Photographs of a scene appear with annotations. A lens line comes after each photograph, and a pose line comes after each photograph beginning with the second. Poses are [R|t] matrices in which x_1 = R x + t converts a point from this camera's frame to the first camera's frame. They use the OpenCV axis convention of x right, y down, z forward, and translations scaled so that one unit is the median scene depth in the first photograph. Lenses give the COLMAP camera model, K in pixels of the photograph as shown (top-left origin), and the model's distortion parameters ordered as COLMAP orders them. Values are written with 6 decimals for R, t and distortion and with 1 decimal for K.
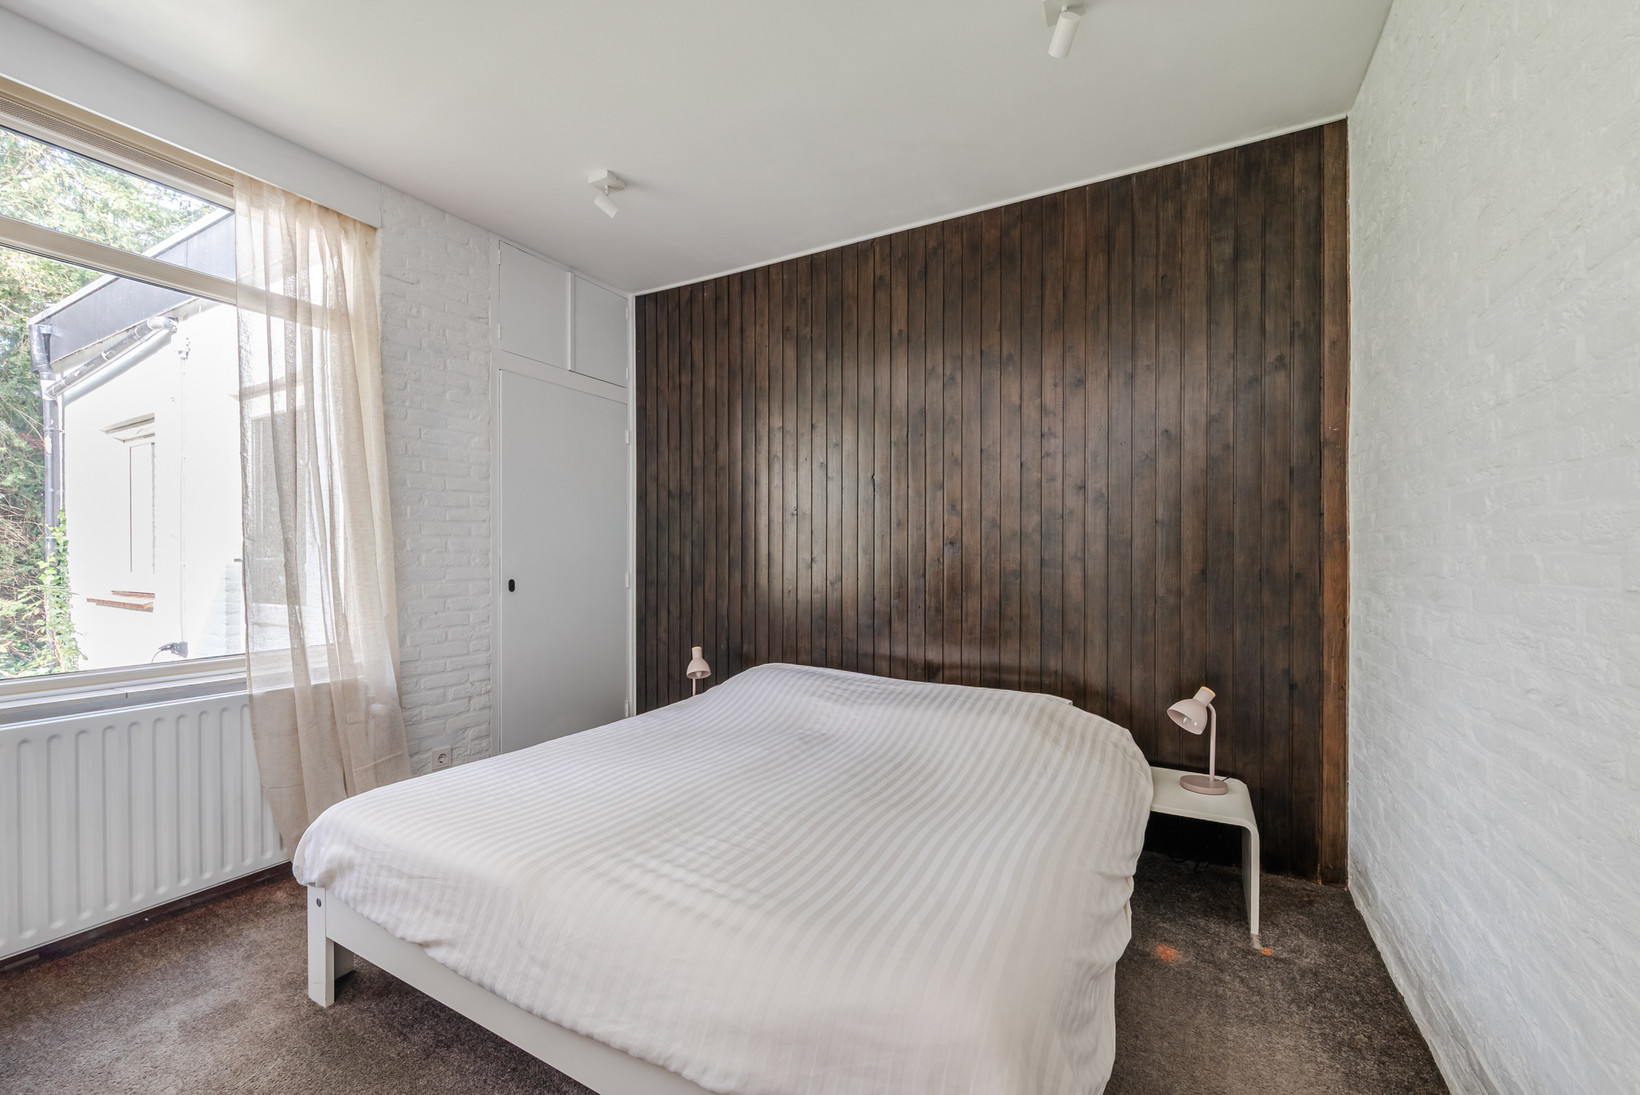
lens RADIAL K [[648.4, 0, 805.5], [0, 648.4, 555.2], [0, 0, 1]] dist [-0.002388, 0.000012]
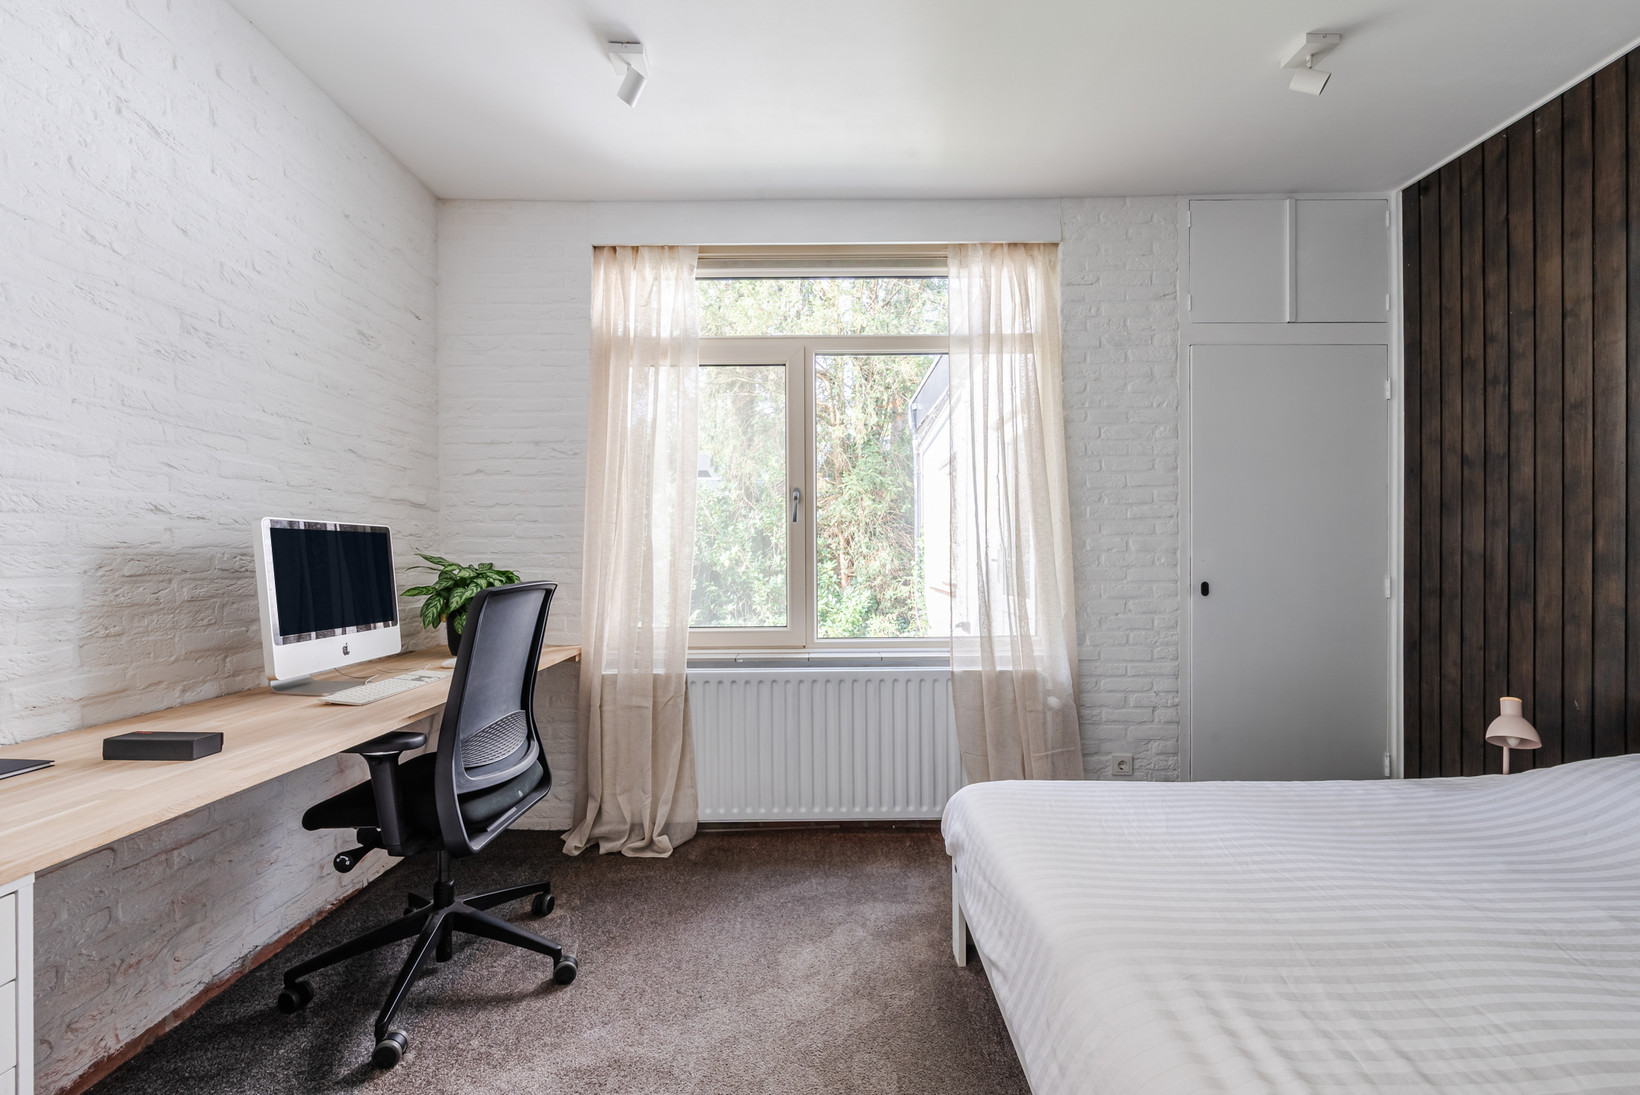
lens RADIAL K [[648.4, 0, 827.5], [0, 648.4, 559.1], [0, 0, 1]] dist [-0.002388, 0.000012]
pose [[0.500914, -0.001721, -0.865495, 0.051665], [0.007440, 0.999970, 0.002318, 0.000930], [0.865465, -0.007601, 0.500912, 0.132201]]
